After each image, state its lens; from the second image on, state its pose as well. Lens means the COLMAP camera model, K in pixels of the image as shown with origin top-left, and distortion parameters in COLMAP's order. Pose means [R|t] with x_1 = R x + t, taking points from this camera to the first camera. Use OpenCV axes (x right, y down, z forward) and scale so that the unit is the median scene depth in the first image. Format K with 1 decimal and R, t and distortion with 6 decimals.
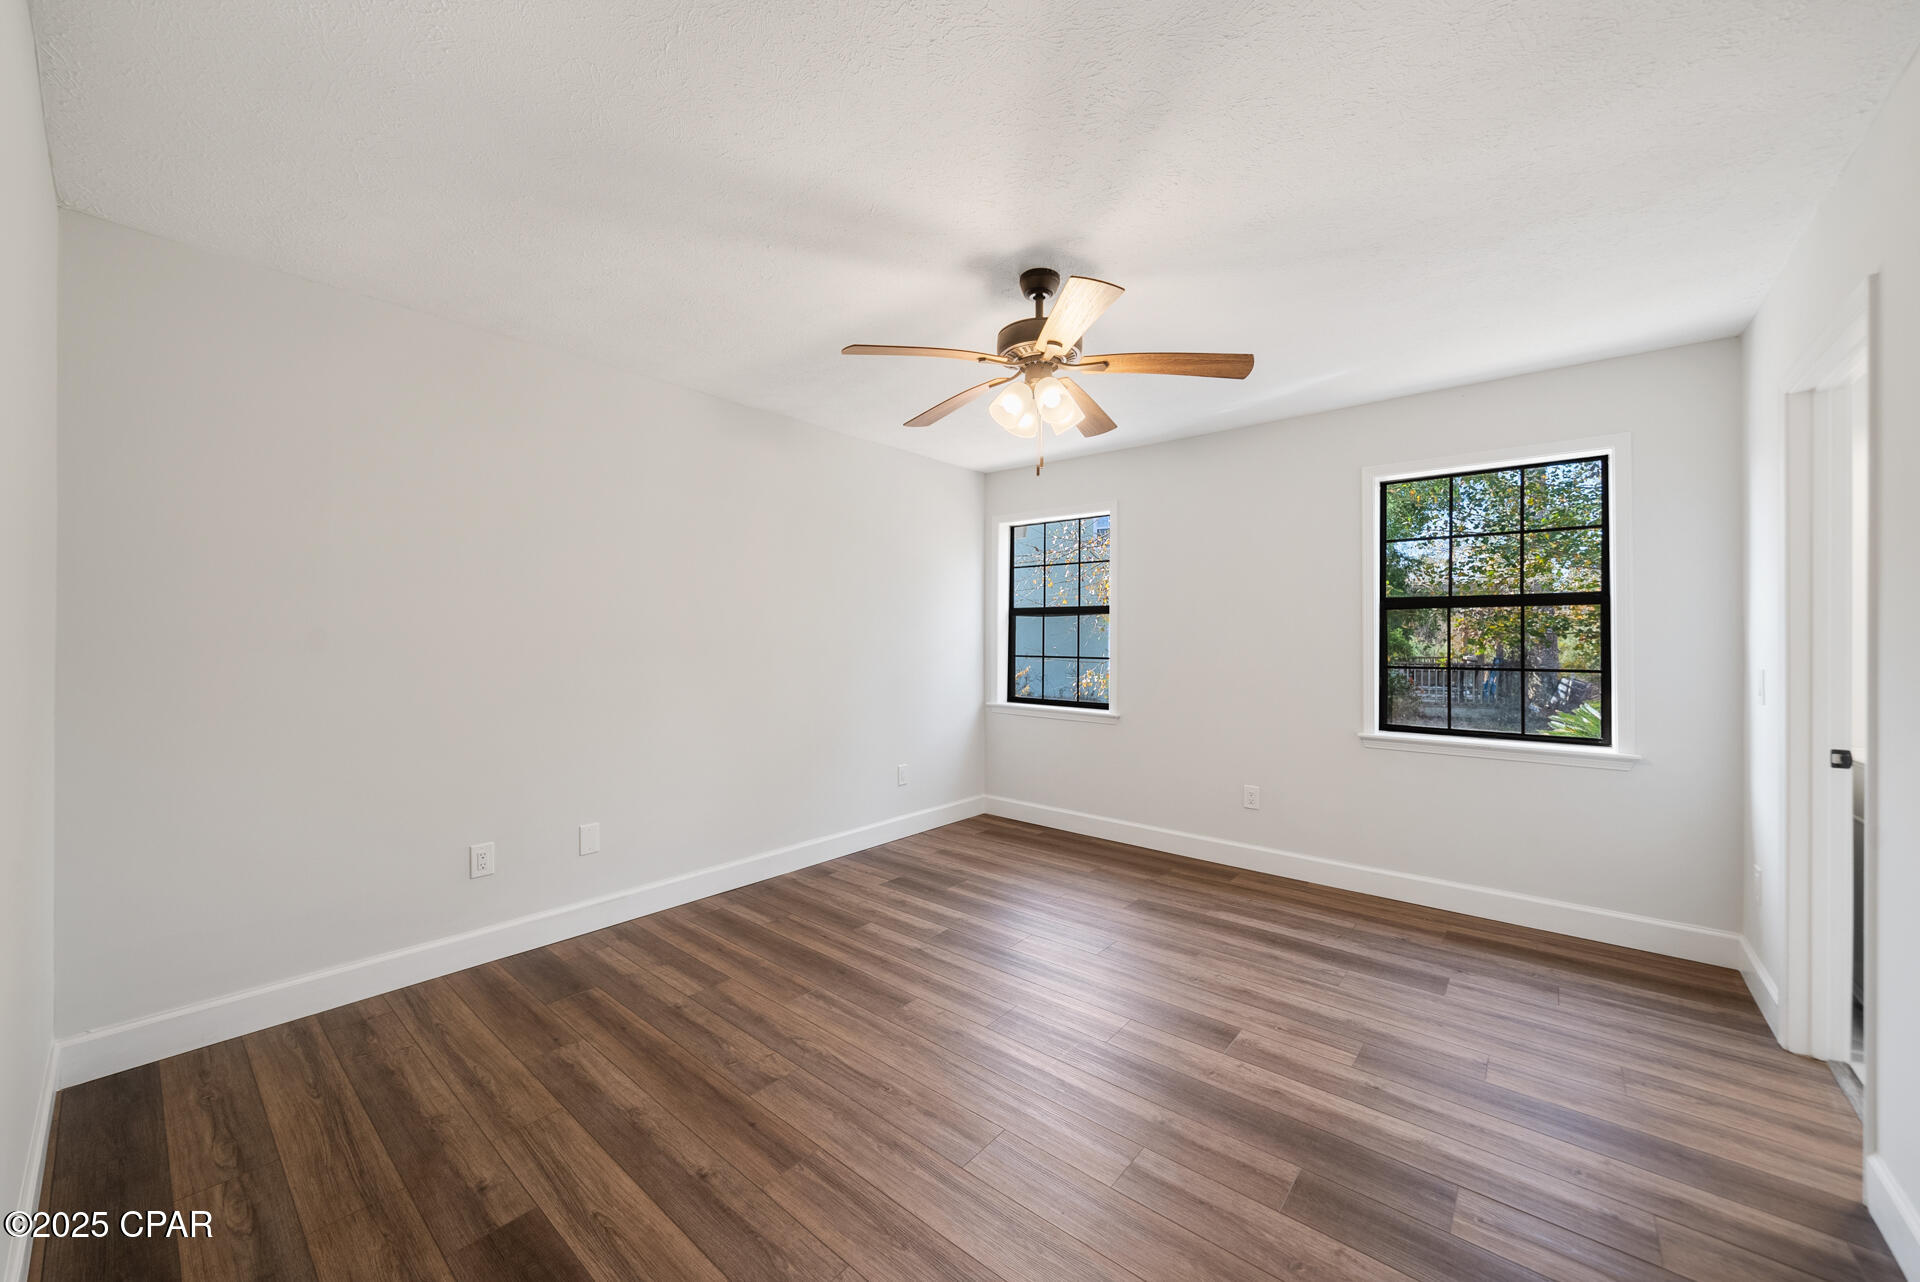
lens RADIAL K [[723.9, 0, 939.5], [0, 723.9, 639.1], [0, 0, 1]] dist [-0.001417, -0.000061]
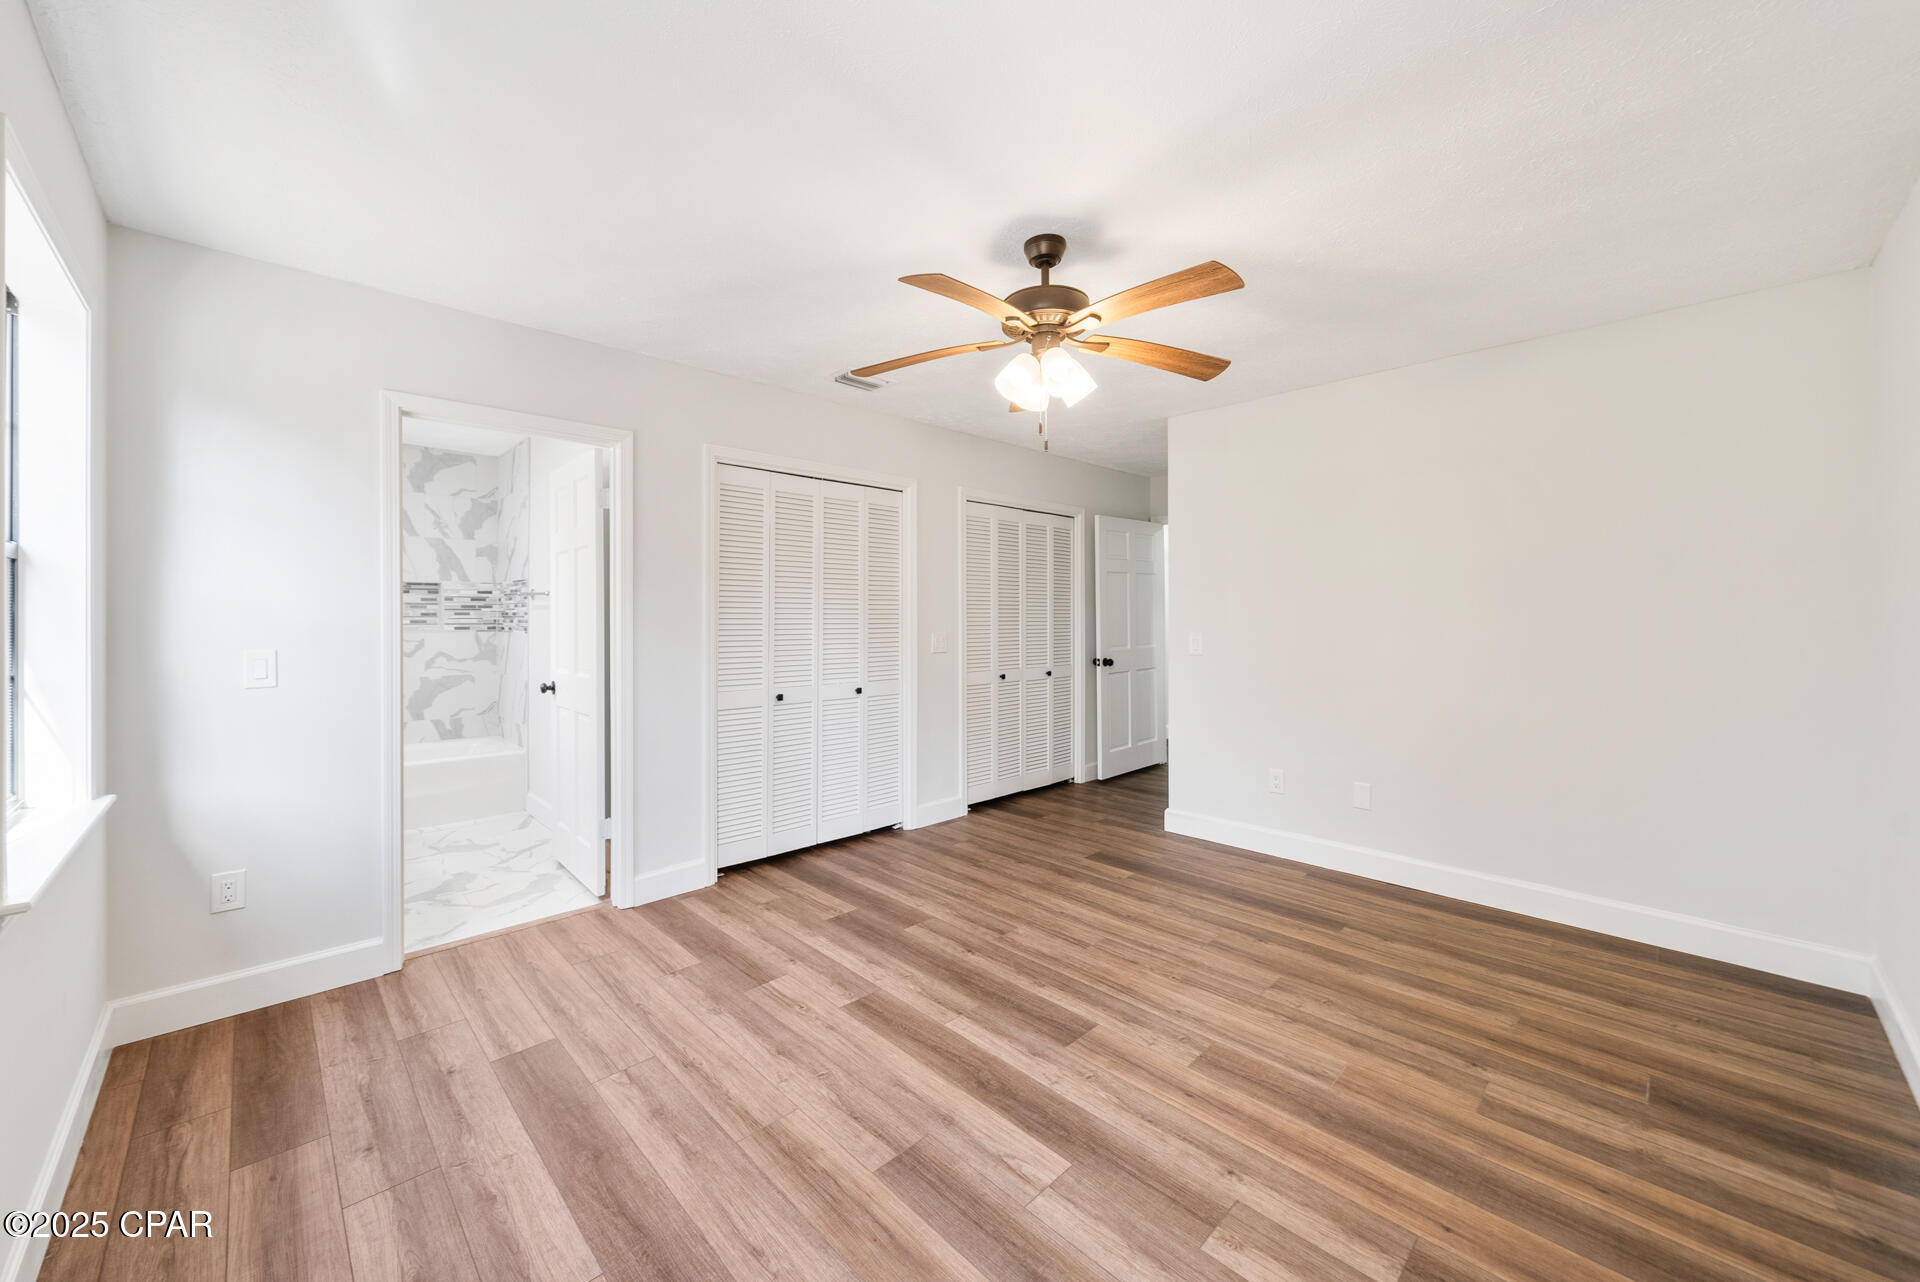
lens RADIAL K [[719.0, 0, 954.9], [0, 719.0, 611.2], [0, 0, 1]] dist [-0.031841, -0.000006]
pose [[-0.997176, -0.001873, 0.075079, 0.171760], [-0.002022, 0.999996, -0.001908, -0.008253], [-0.075075, -0.002054, -0.997176, 1.817370]]
